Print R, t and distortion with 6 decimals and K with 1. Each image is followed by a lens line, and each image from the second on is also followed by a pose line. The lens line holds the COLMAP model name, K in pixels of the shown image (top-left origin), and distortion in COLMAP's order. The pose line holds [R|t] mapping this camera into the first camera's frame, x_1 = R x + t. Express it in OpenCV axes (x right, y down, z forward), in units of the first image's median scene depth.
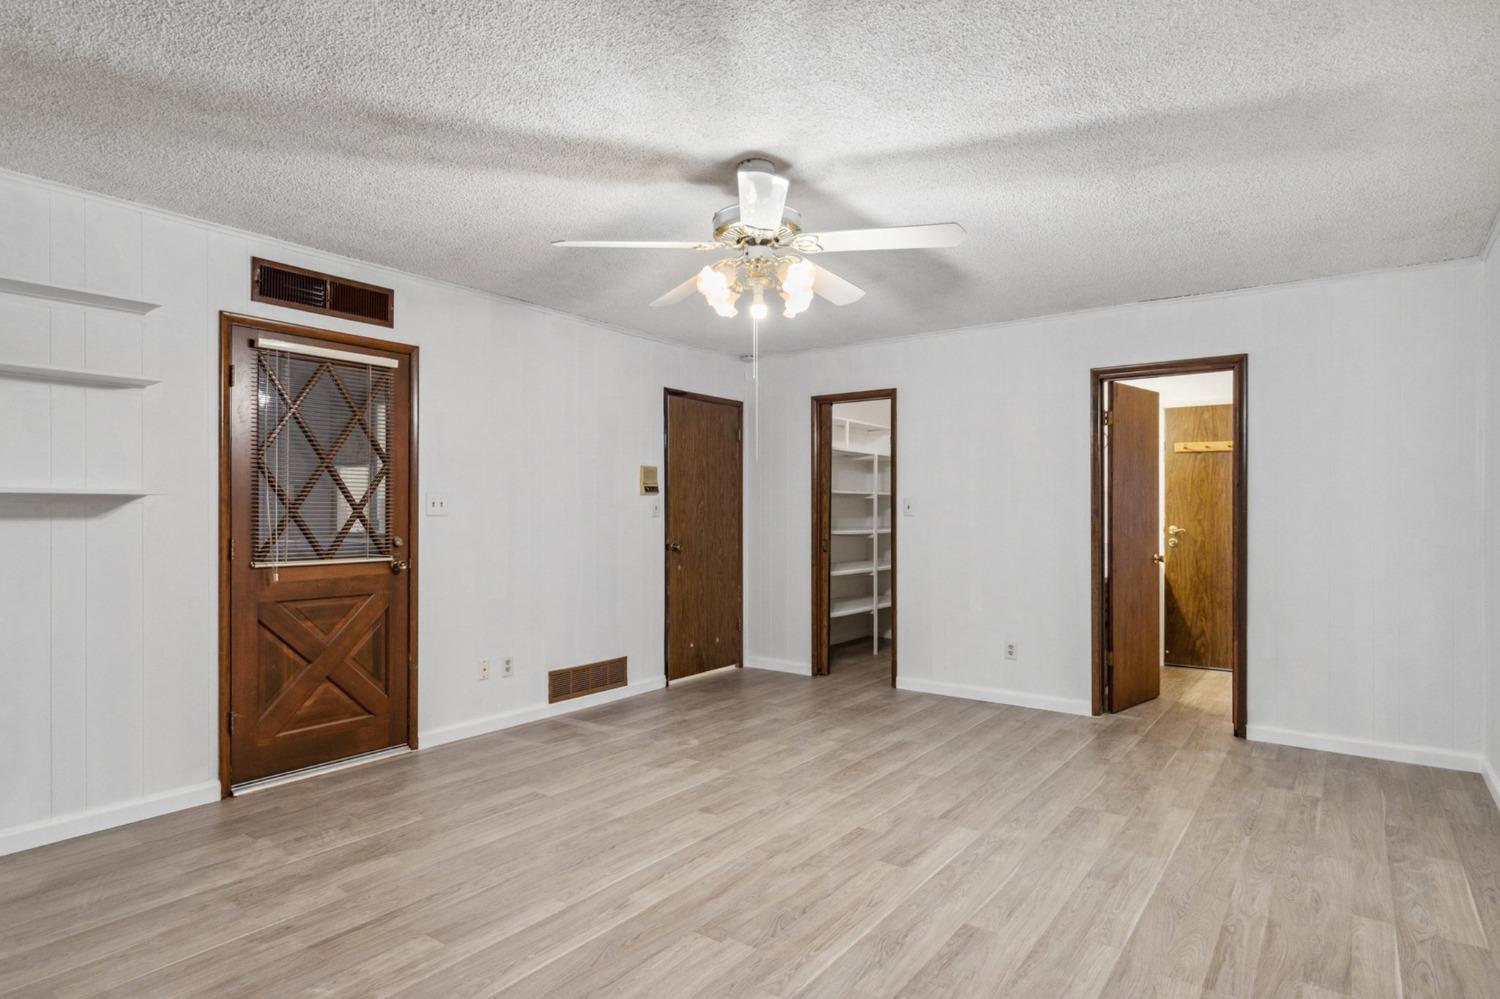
lens RADIAL K [[820.0, 0, 750.8], [0, 820.0, 504.8], [0, 0, 1]] dist [-0.000266, 0.005077]
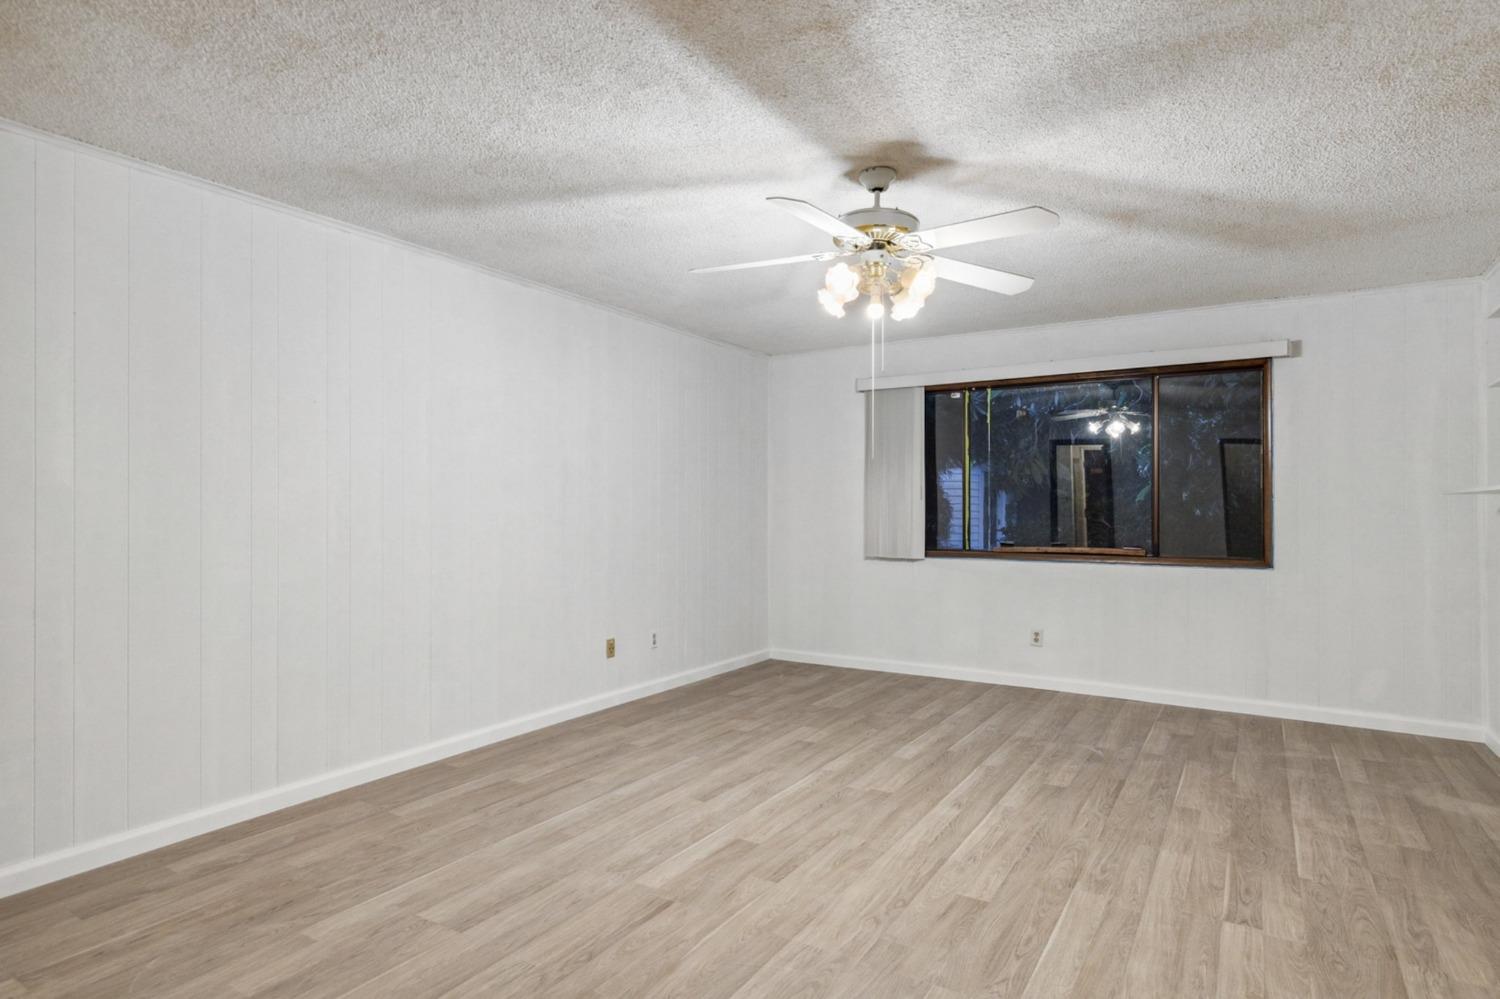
lens RADIAL K [[820.0, 0, 749.2], [0, 820.0, 502.0], [0, 0, 1]] dist [-0.000266, 0.005077]
pose [[-0.996995, -0.001269, -0.077461, 0.248115], [0.000062, 0.999852, -0.017181, 0.020777], [0.077472, -0.017134, -0.996847, 2.021876]]
